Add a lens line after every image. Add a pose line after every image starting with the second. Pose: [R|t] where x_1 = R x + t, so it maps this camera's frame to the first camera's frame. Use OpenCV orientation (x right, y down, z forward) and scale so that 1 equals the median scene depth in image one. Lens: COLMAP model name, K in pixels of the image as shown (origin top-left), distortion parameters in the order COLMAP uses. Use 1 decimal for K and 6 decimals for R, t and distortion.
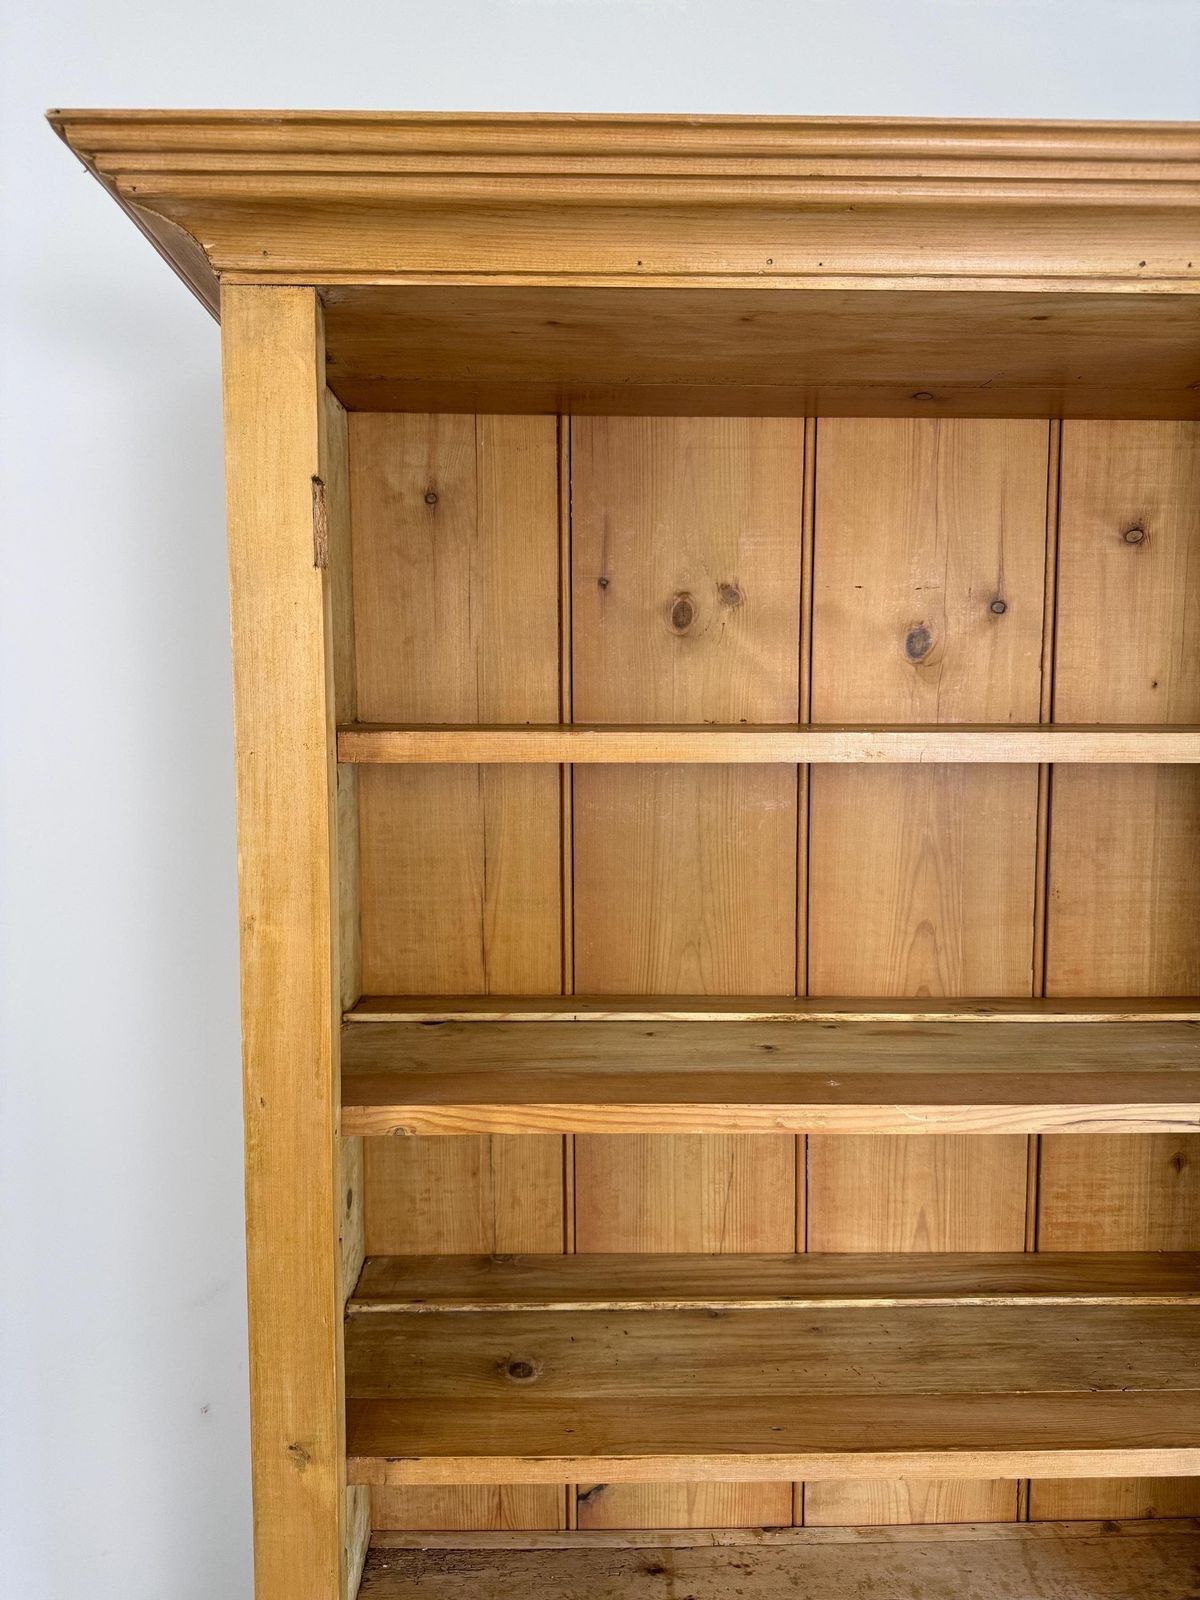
lens RADIAL K [[1148.4, 0, 605.3], [0, 1148.4, 804.3], [0, 0, 1]] dist [0.040321, -0.061411]
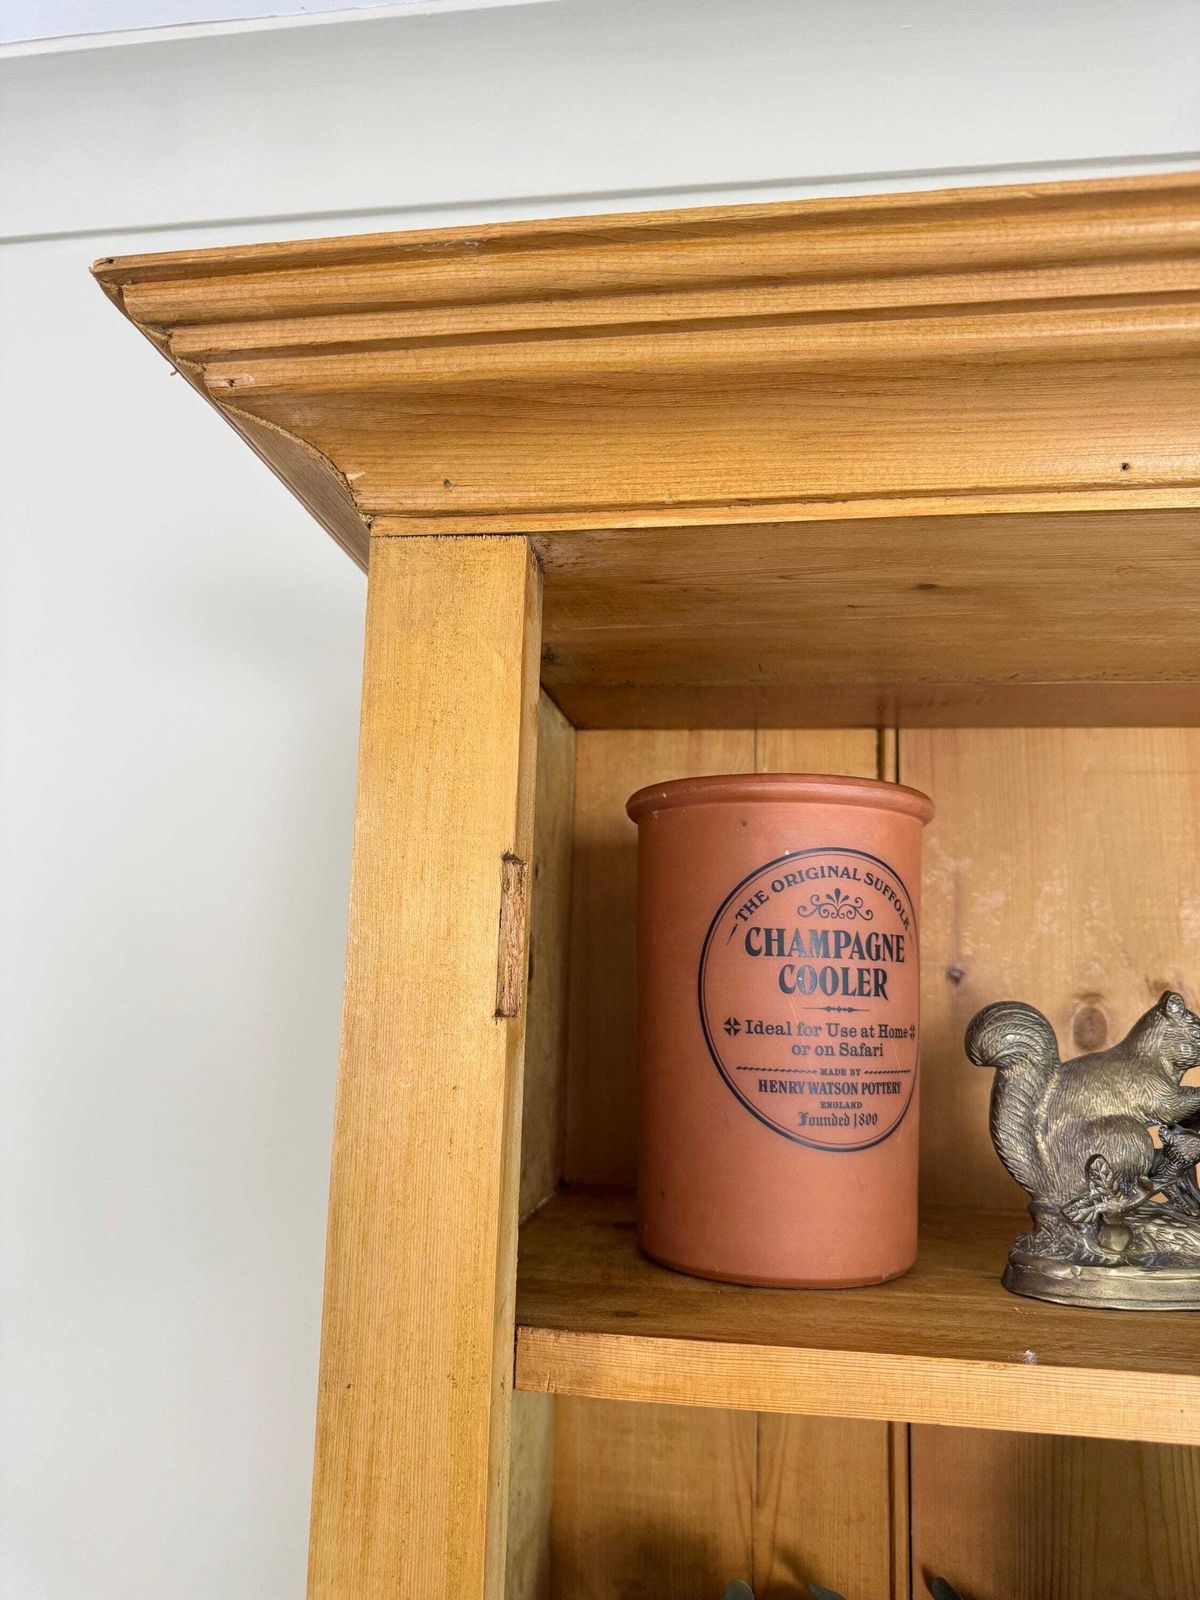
lens RADIAL K [[1148.4, 0, 602.8], [0, 1148.4, 806.6], [0, 0, 1]] dist [0.040321, -0.061411]
pose [[0.981163, -0.000509, -0.193183, -0.092725], [-0.046823, 0.969552, -0.240366, -0.161616], [0.187424, 0.244884, 0.951265, 0.442550]]
